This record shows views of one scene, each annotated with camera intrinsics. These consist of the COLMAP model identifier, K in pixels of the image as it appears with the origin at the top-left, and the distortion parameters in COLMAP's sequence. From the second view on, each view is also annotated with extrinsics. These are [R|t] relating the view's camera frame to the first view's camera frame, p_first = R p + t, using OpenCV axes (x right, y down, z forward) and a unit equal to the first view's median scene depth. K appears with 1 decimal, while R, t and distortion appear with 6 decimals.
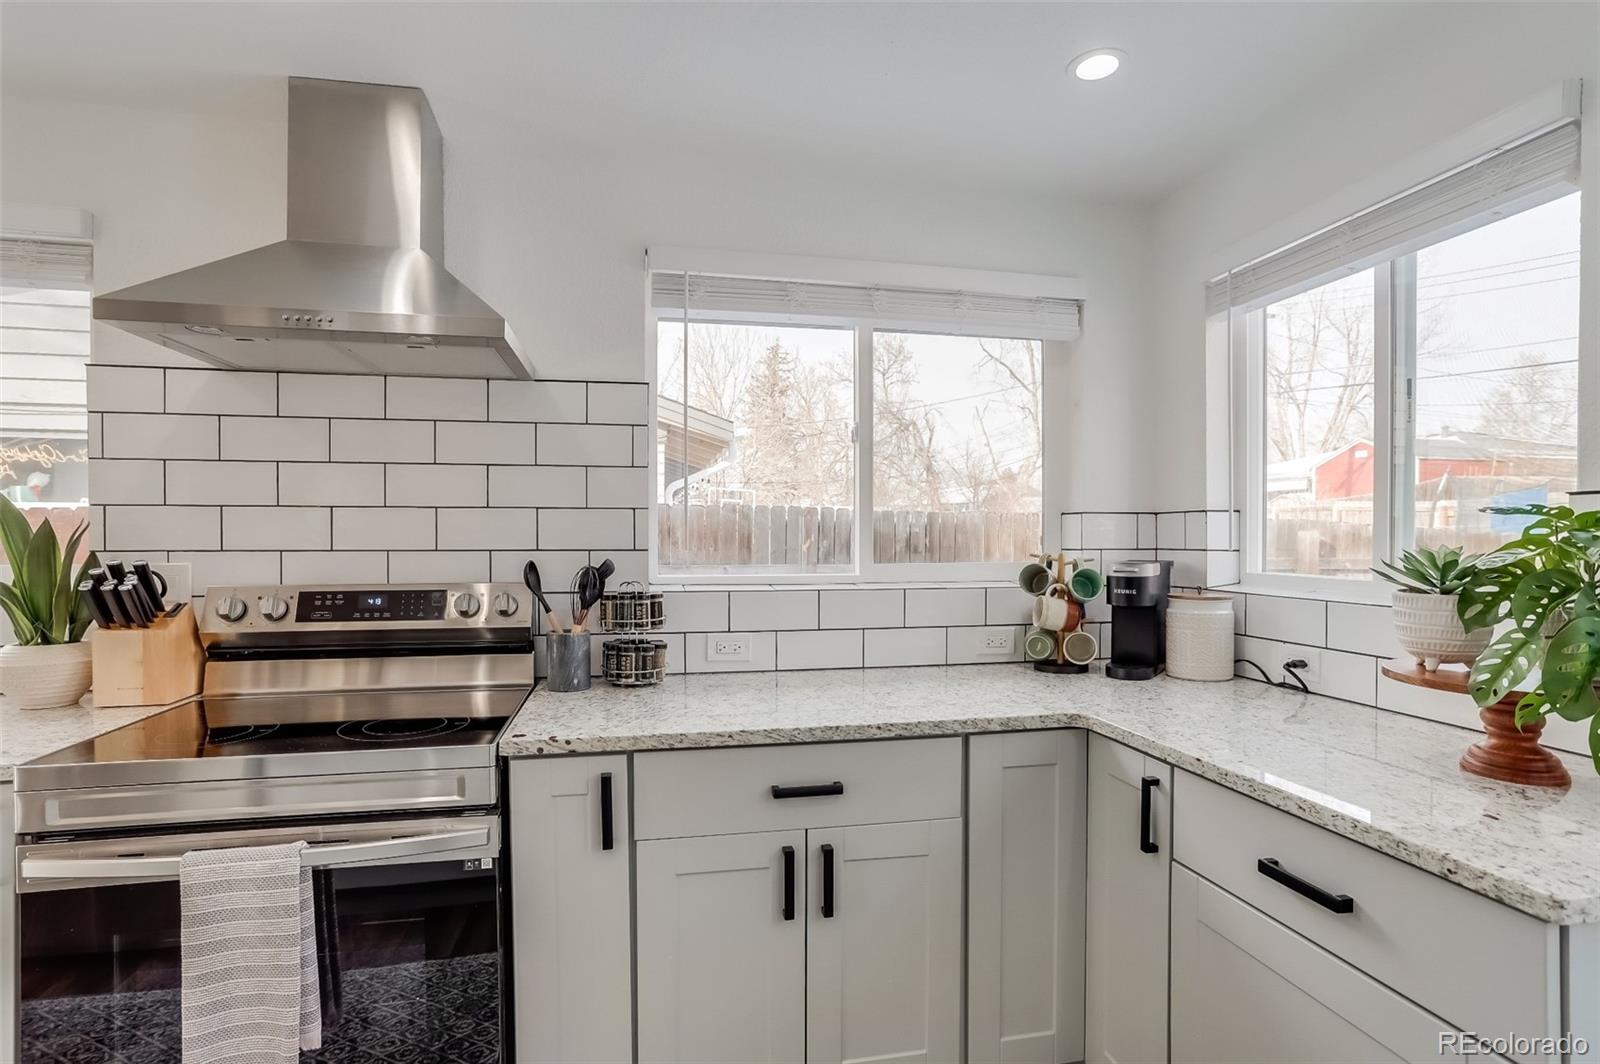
lens RADIAL K [[791.8, 0, 793.0], [0, 791.8, 543.1], [0, 0, 1]] dist [-0.050662, 0.031156]
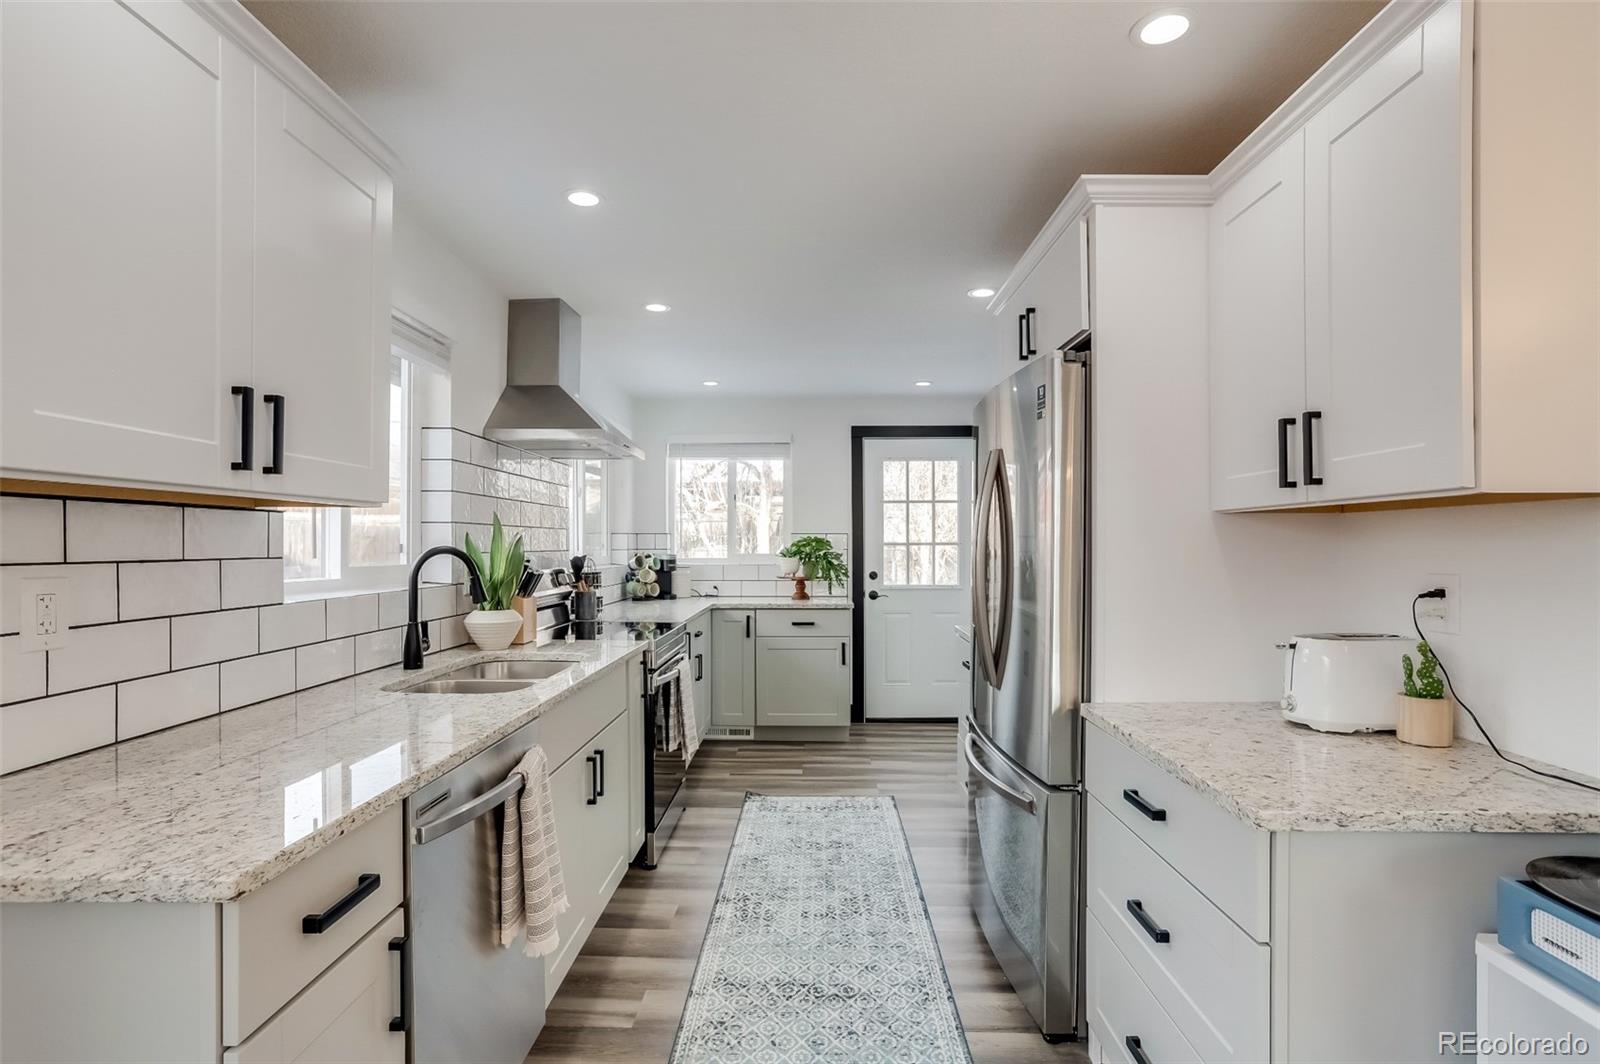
lens RADIAL K [[782.9, 0, 796.7], [0, 782.9, 562.2], [0, 0, 1]] dist [-0.056368, 0.031485]
pose [[0.217168, -0.020680, 0.975915, -2.157067], [0.005602, 0.999786, 0.019939, 0.001624], [-0.976118, 0.001137, 0.217237, 0.038389]]
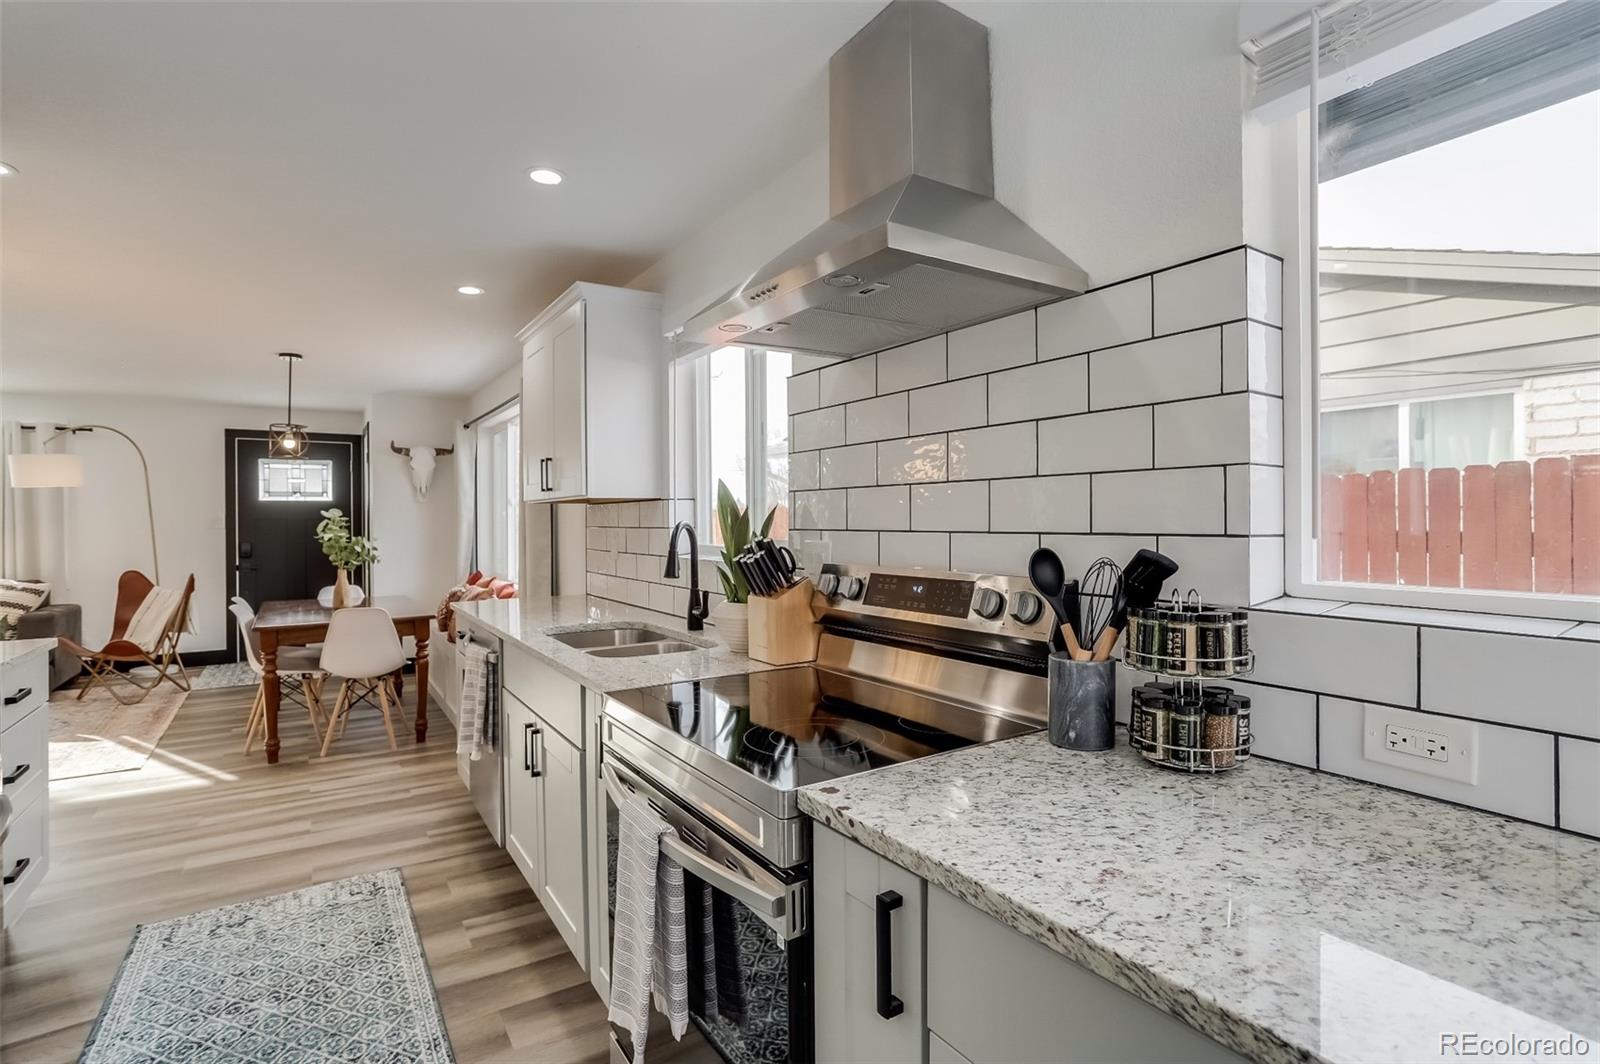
lens RADIAL K [[778.7, 0, 795.5], [0, 778.7, 520.1], [0, 0, 1]] dist [-0.049188, 0.028147]
pose [[0.367704, -0.001642, -0.929942, 0.236215], [0.000501, 0.999999, -0.001567, -0.002640], [0.929943, 0.000111, 0.367704, 0.546407]]
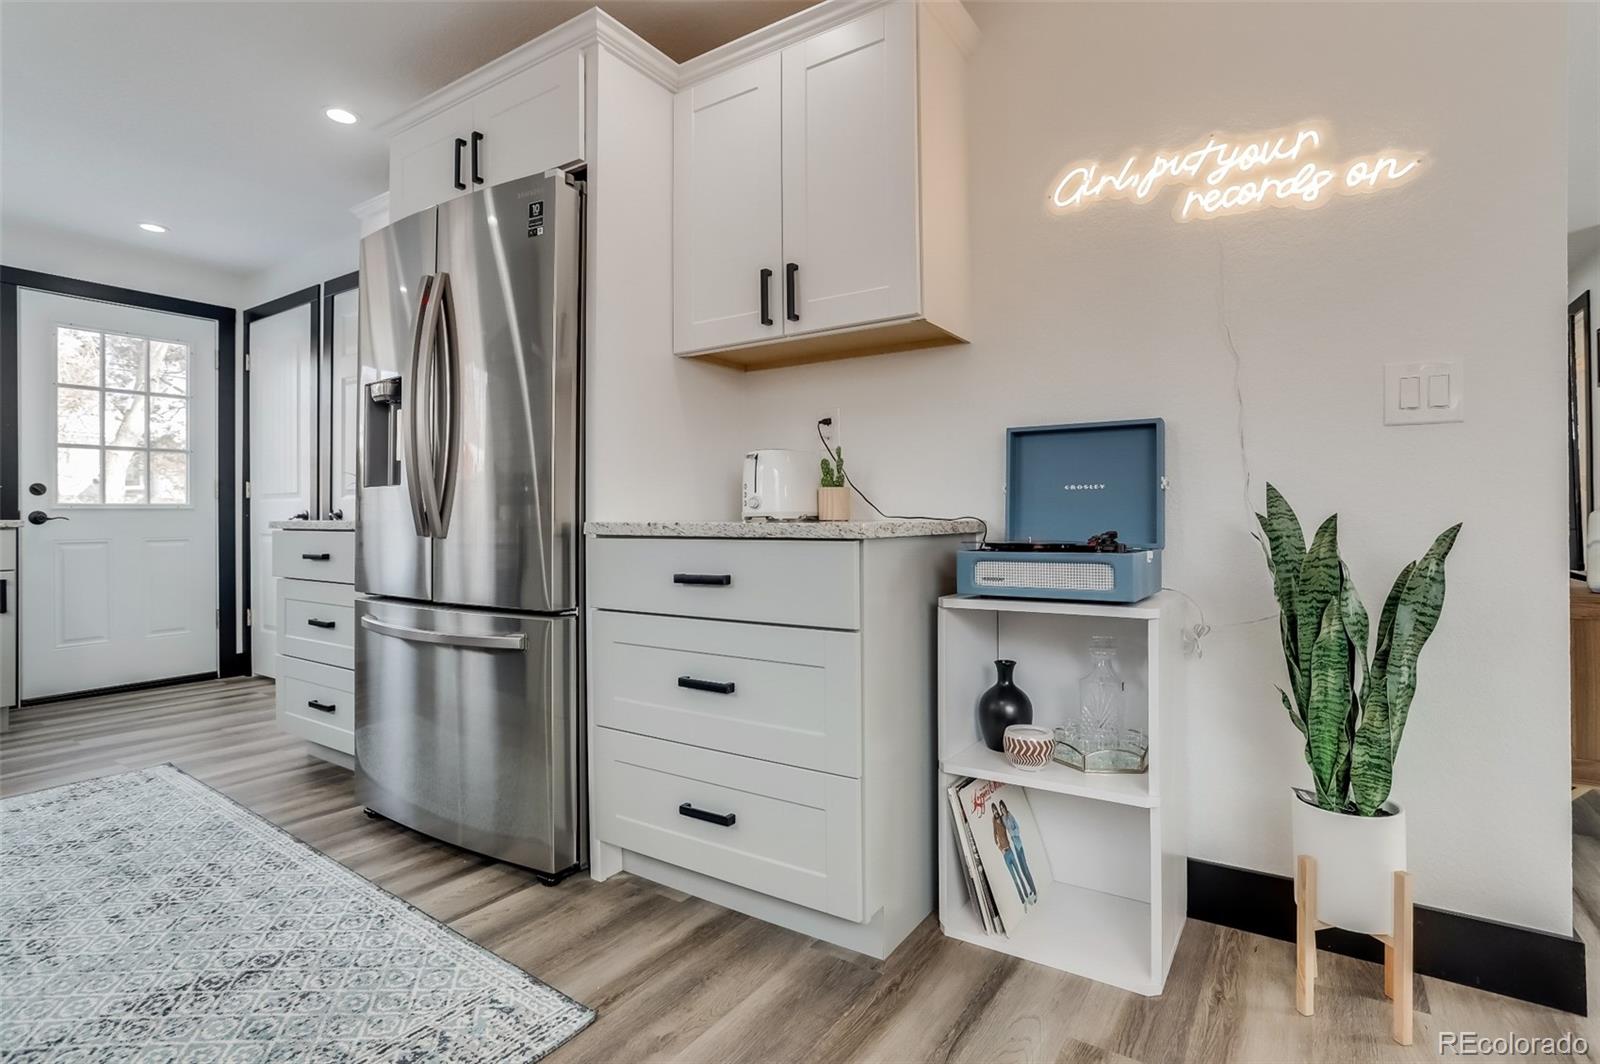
lens RADIAL K [[784.2, 0, 798.8], [0, 784.2, 515.3], [0, 0, 1]] dist [-0.045746, 0.025146]
pose [[-0.708033, 0.005132, 0.706161, -2.025457], [0.007306, 0.999973, 0.000058, 0.193127], [-0.706141, 0.005201, -0.708052, 0.412281]]
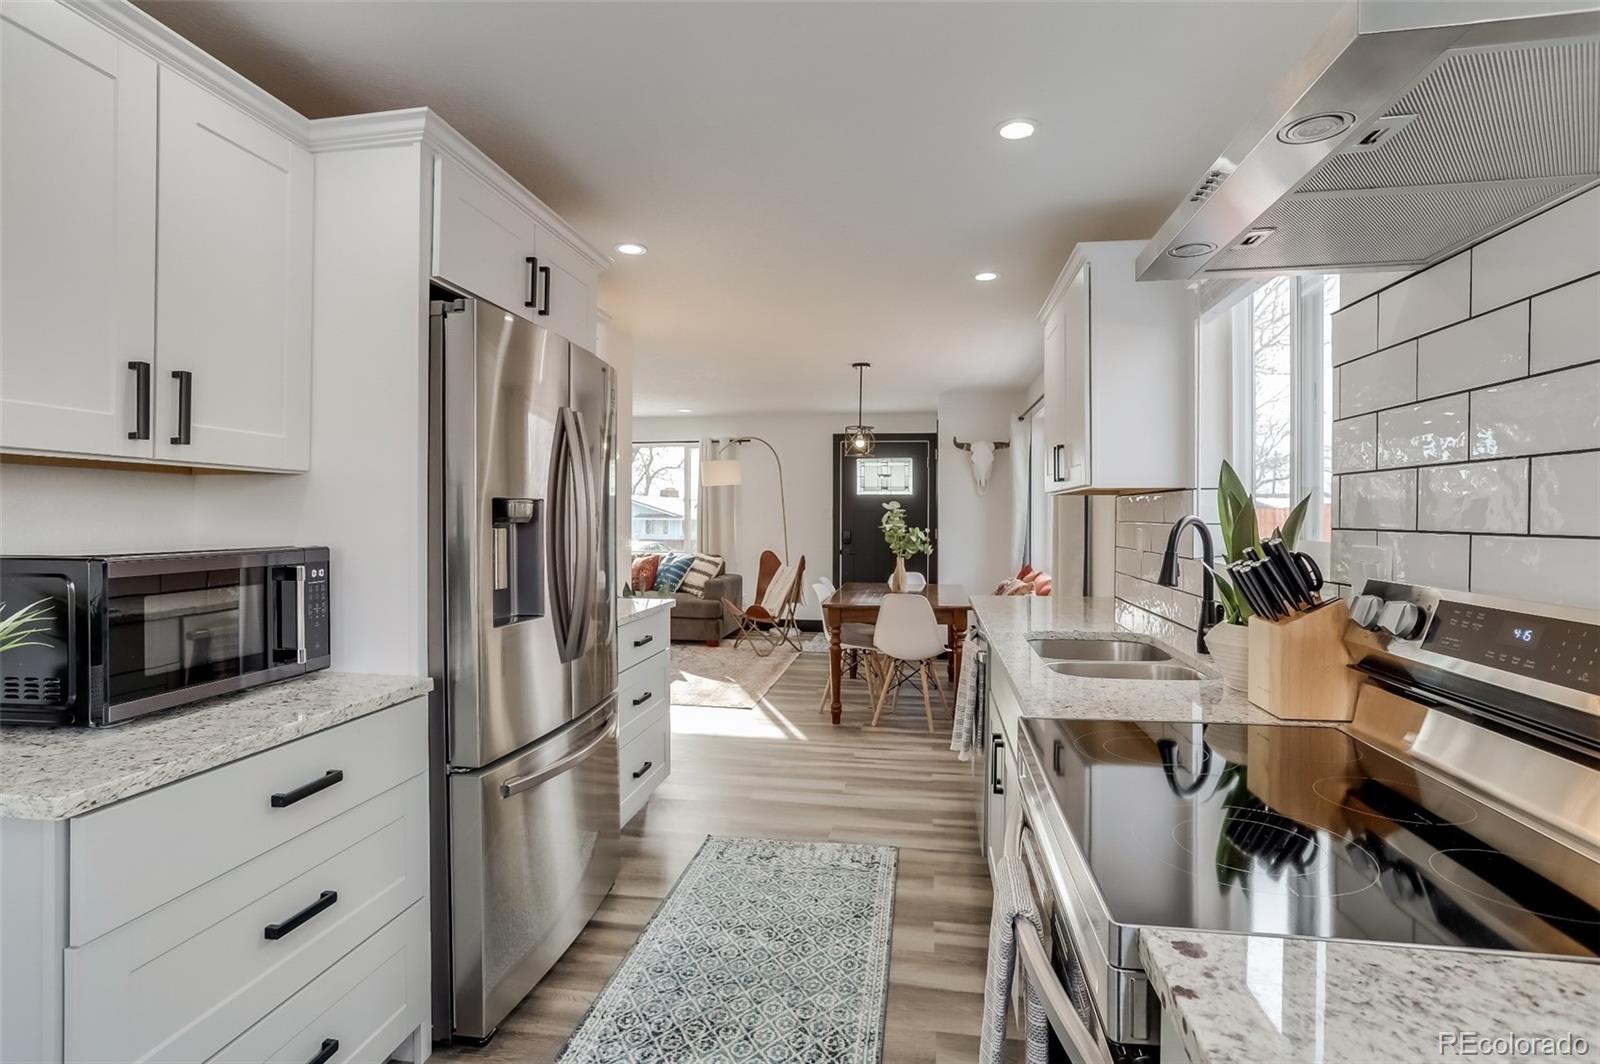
lens RADIAL K [[789.8, 0, 794.1], [0, 789.8, 516.7], [0, 0, 1]] dist [-0.050100, 0.029330]
pose [[-0.351225, 0.001849, -0.936289, 0.113896], [-0.008820, 0.999947, 0.005284, -0.001944], [0.936250, 0.010114, -0.351190, 0.727817]]
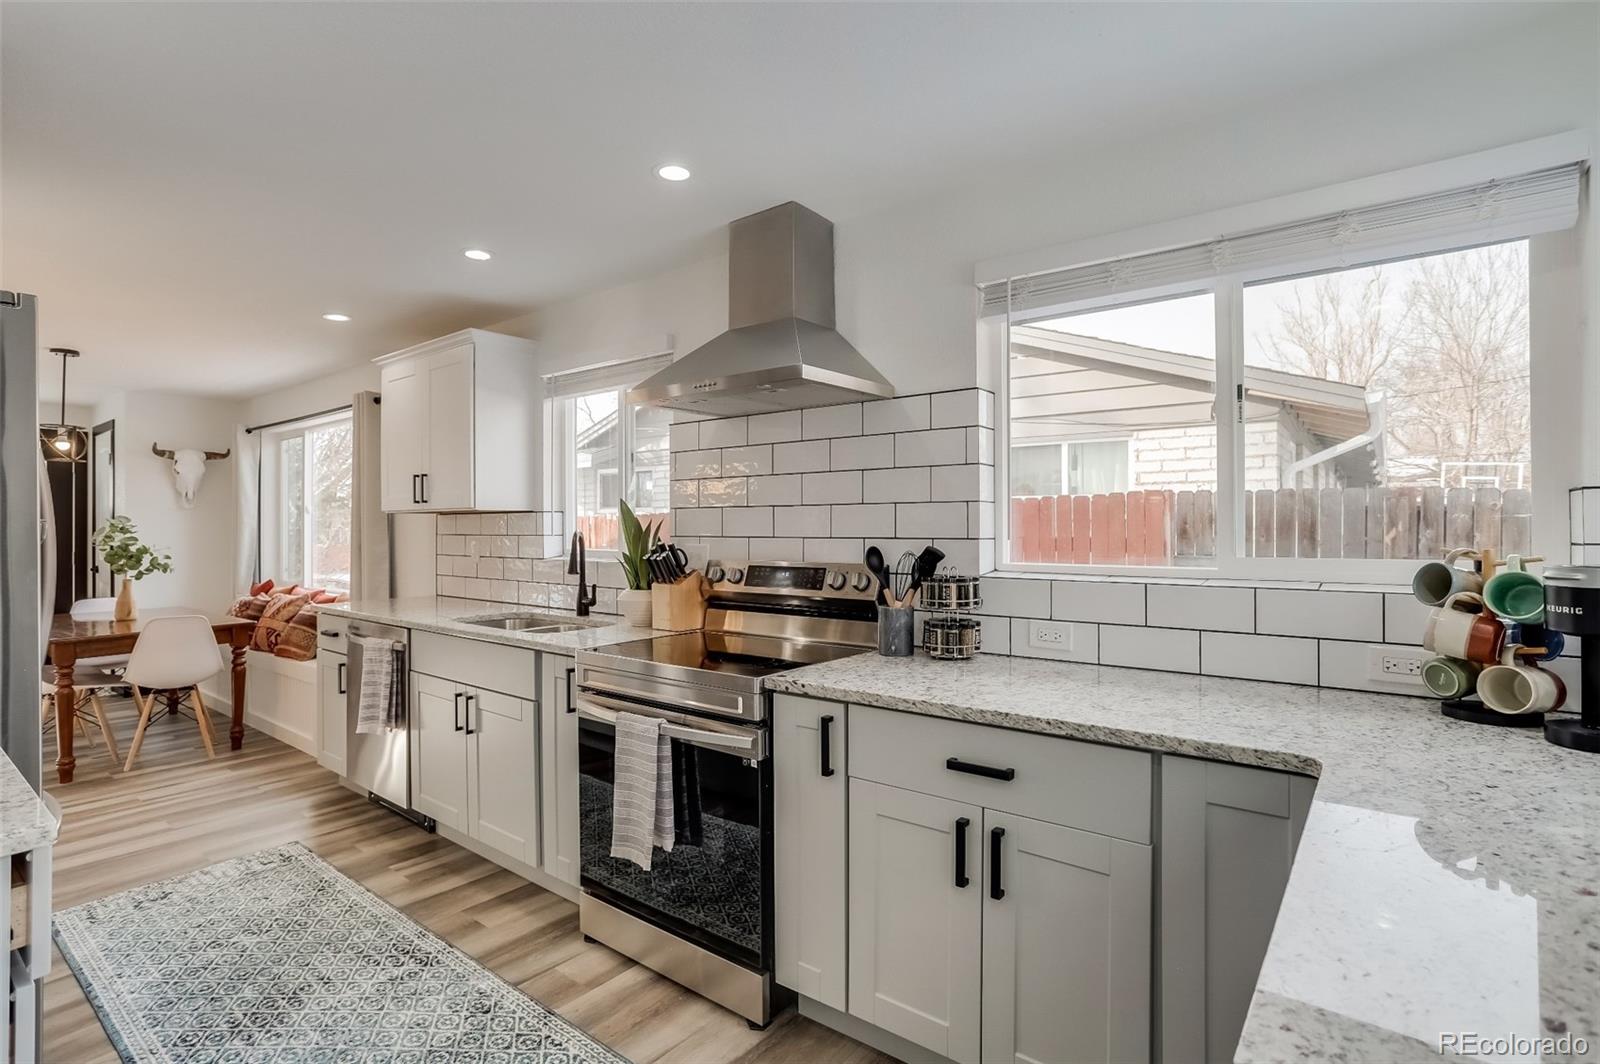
lens RADIAL K [[778.7, 0, 795.5], [0, 778.7, 520.1], [0, 0, 1]] dist [-0.049188, 0.028147]
pose [[0.650006, -0.008919, -0.759877, 0.524684], [-0.002147, 0.999906, -0.013573, -0.002500], [0.759926, 0.010454, 0.649925, 0.115787]]
